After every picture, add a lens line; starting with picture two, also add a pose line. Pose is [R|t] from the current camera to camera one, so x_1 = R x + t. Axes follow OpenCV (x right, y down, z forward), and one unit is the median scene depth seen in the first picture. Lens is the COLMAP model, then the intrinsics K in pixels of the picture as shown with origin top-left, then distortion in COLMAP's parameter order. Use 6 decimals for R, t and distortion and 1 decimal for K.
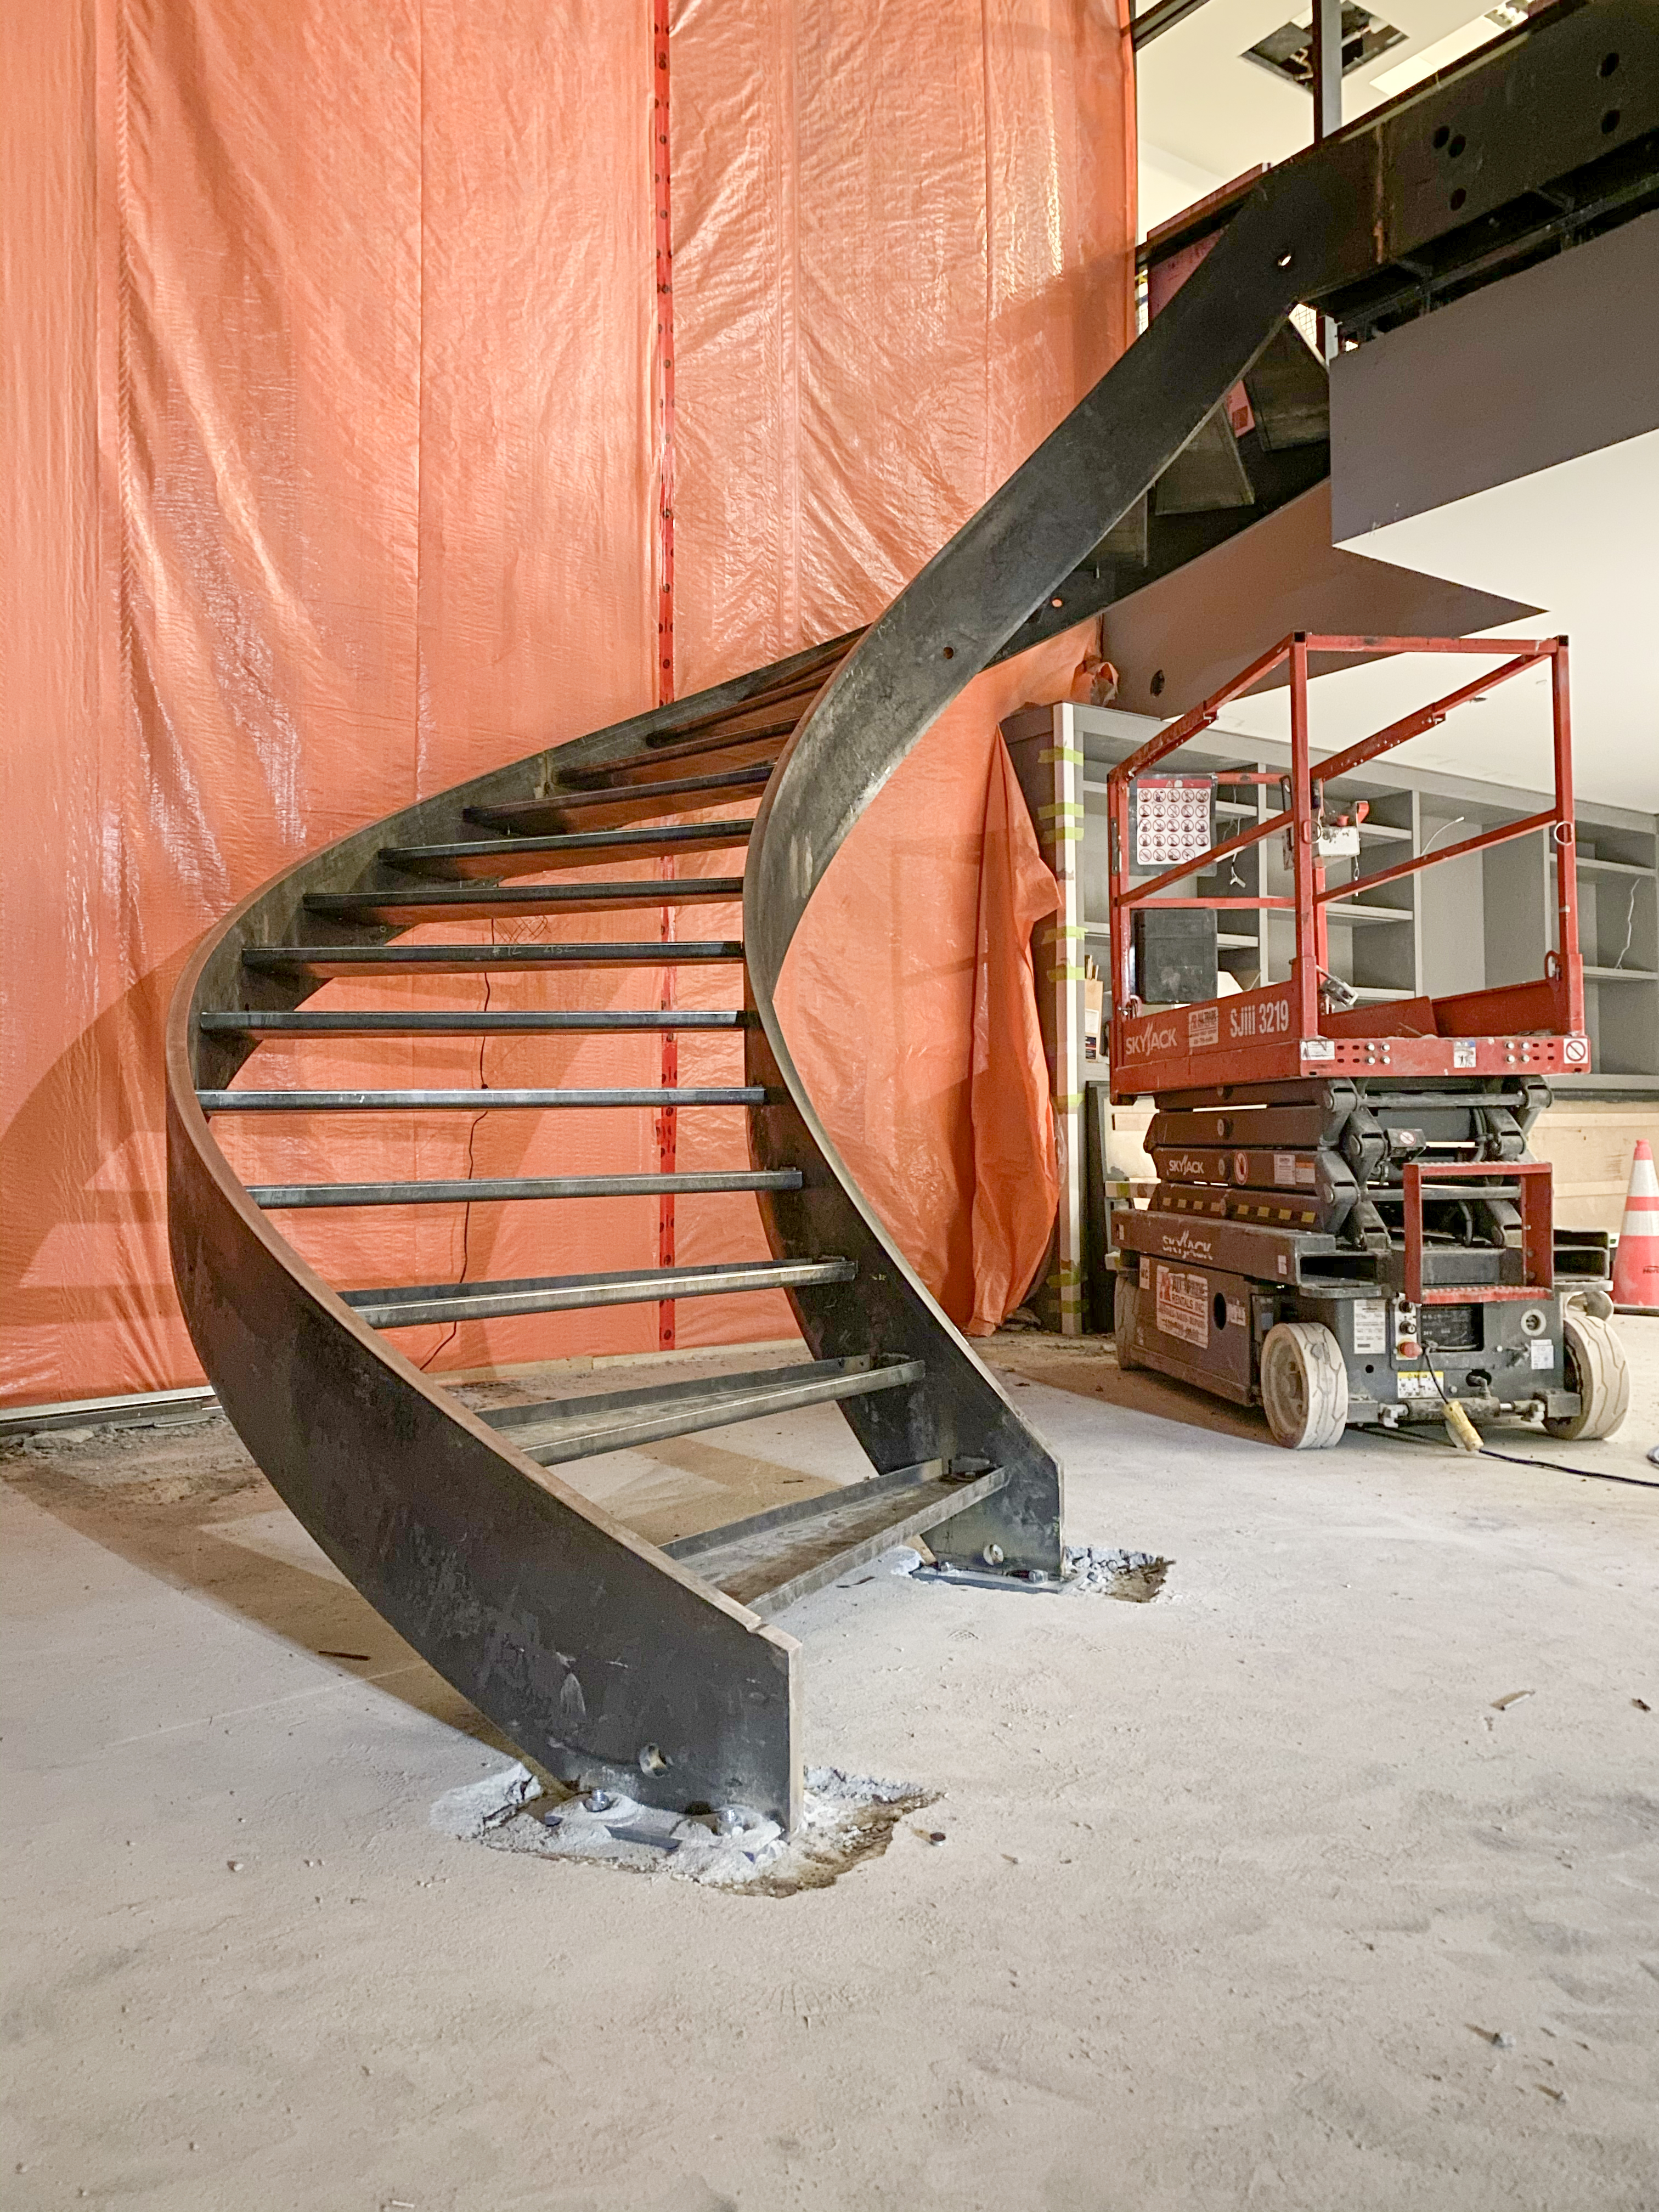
lens RADIAL K [[1820.8, 0, 829.5], [0, 1820.8, 1106.0], [0, 0, 1]] dist [0.013964, -0.003913]
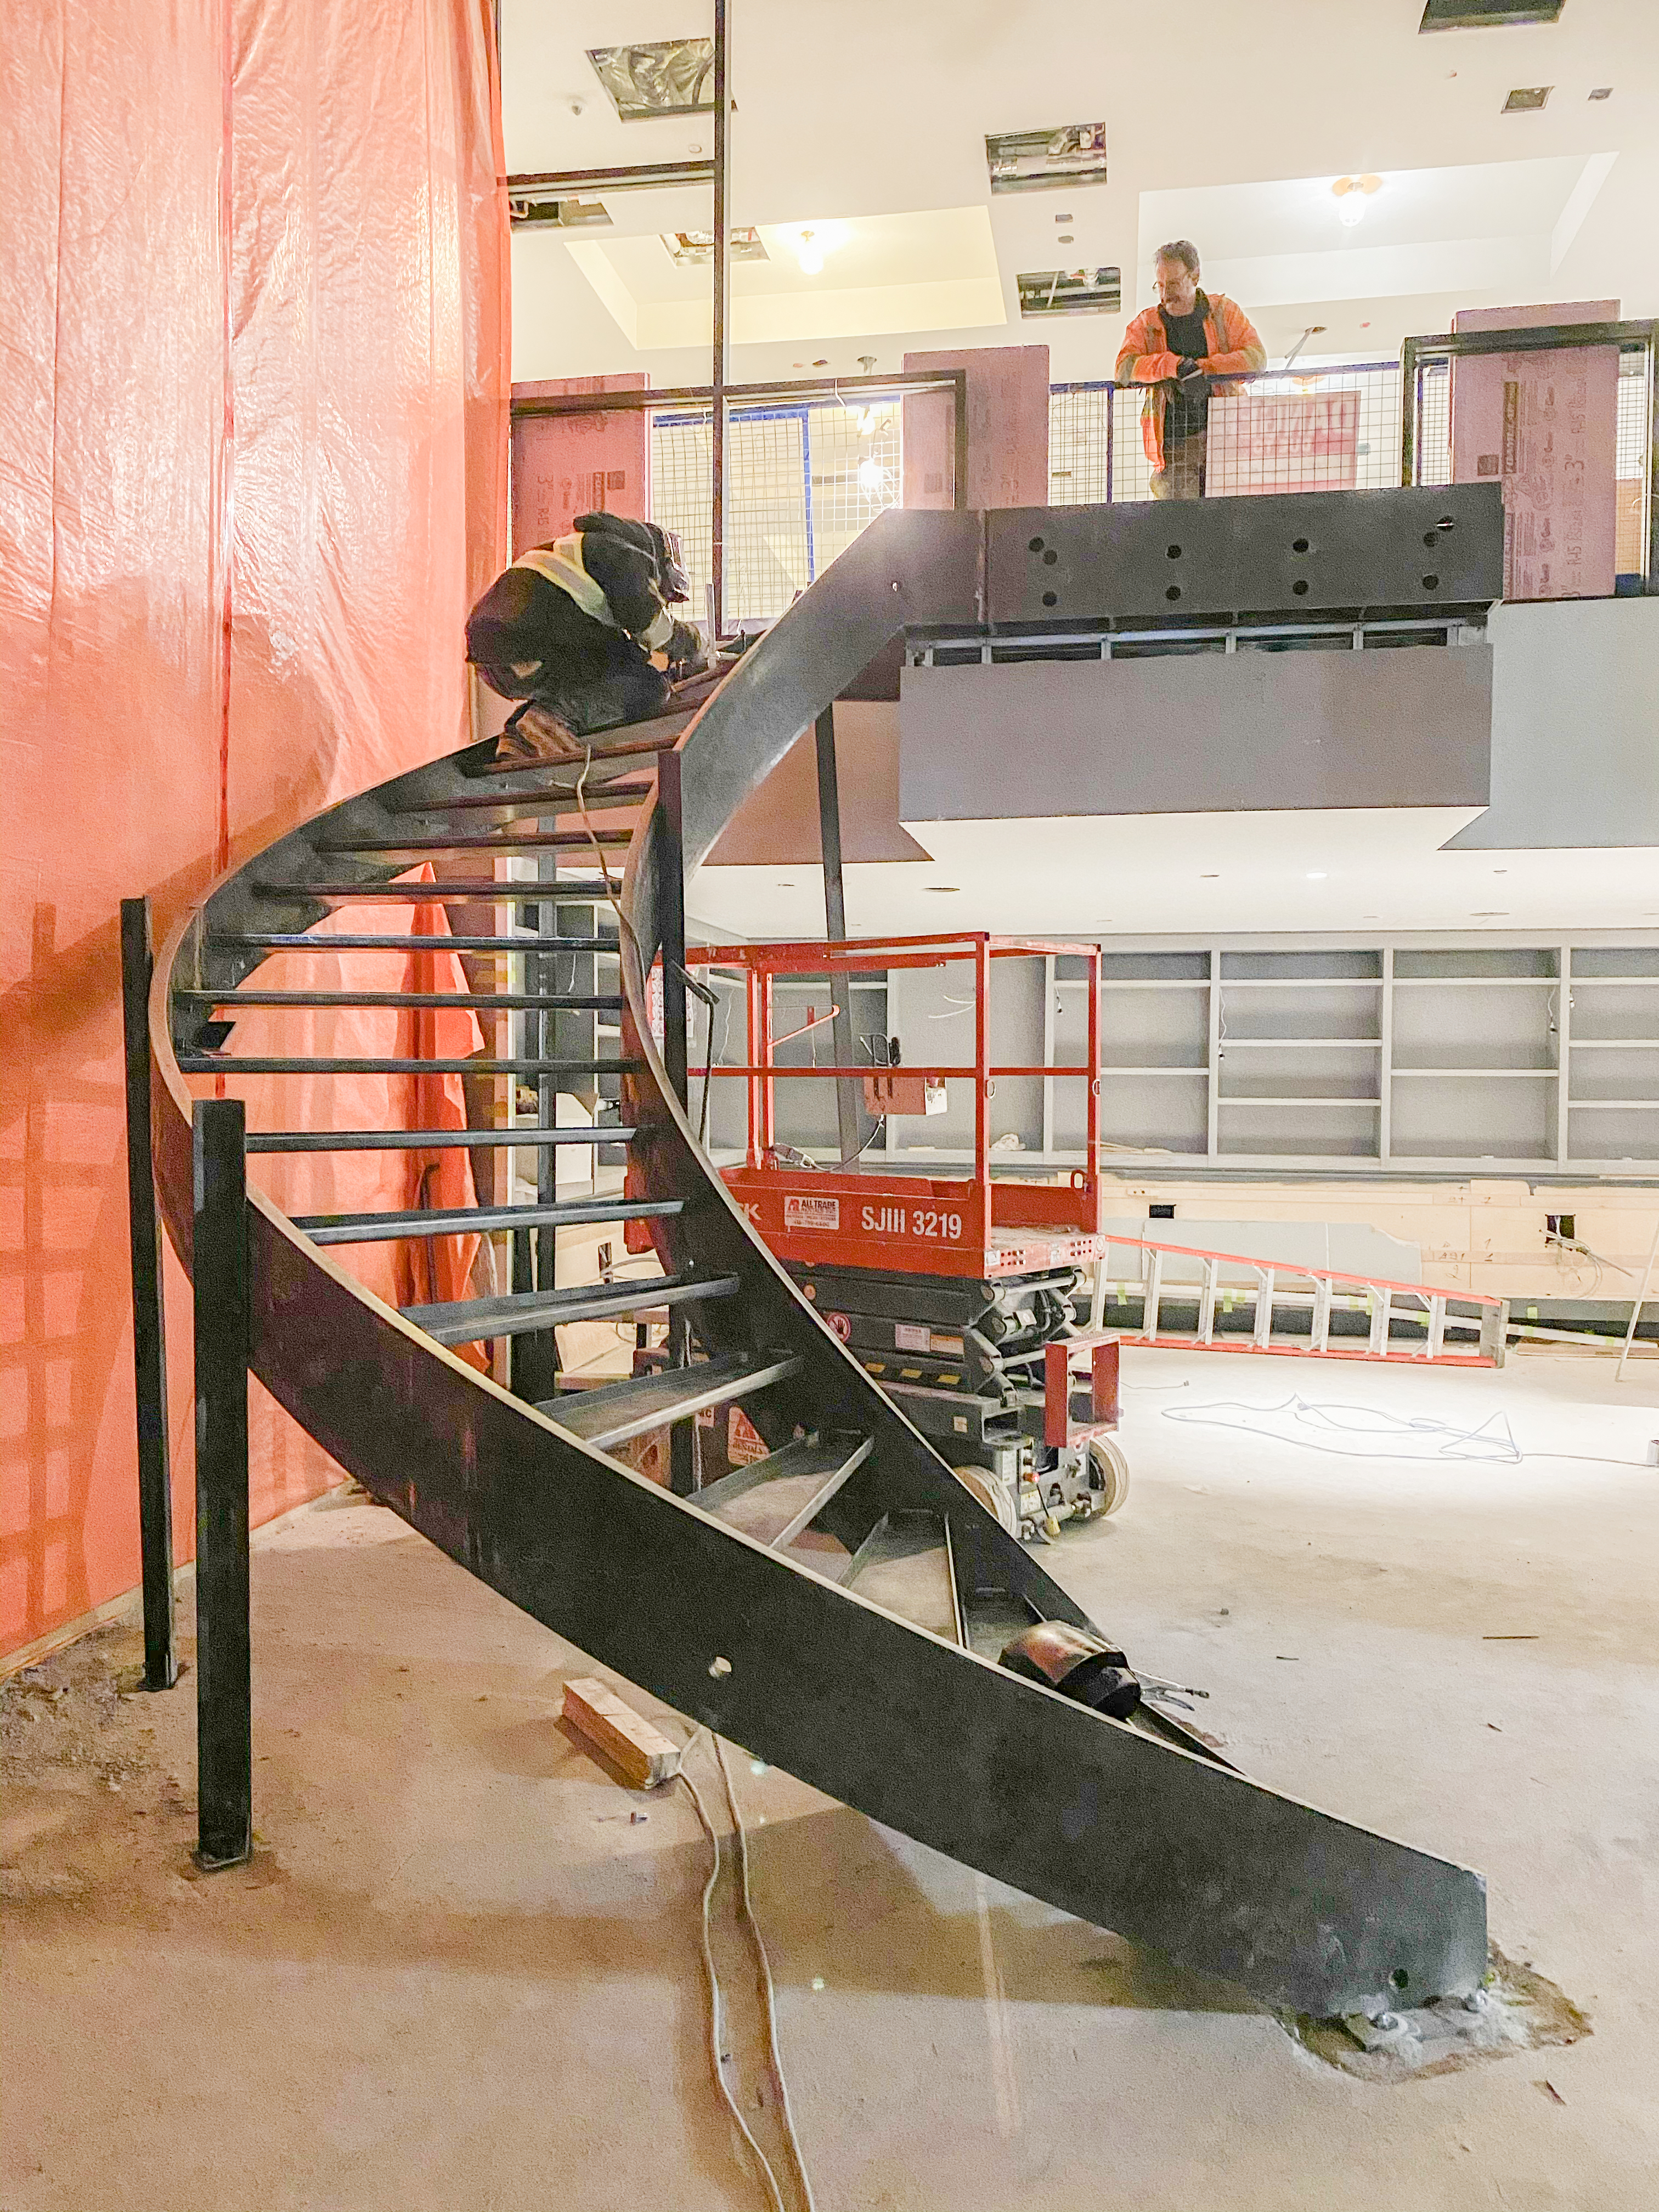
lens RADIAL K [[1820.8, 0, 829.5], [0, 1820.8, 1106.0], [0, 0, 1]] dist [0.013964, -0.003913]
pose [[0.690328, -0.005739, 0.723473, -0.550834], [-0.038117, 0.998291, 0.044289, -0.140938], [-0.722491, -0.058151, 0.688930, 0.145862]]
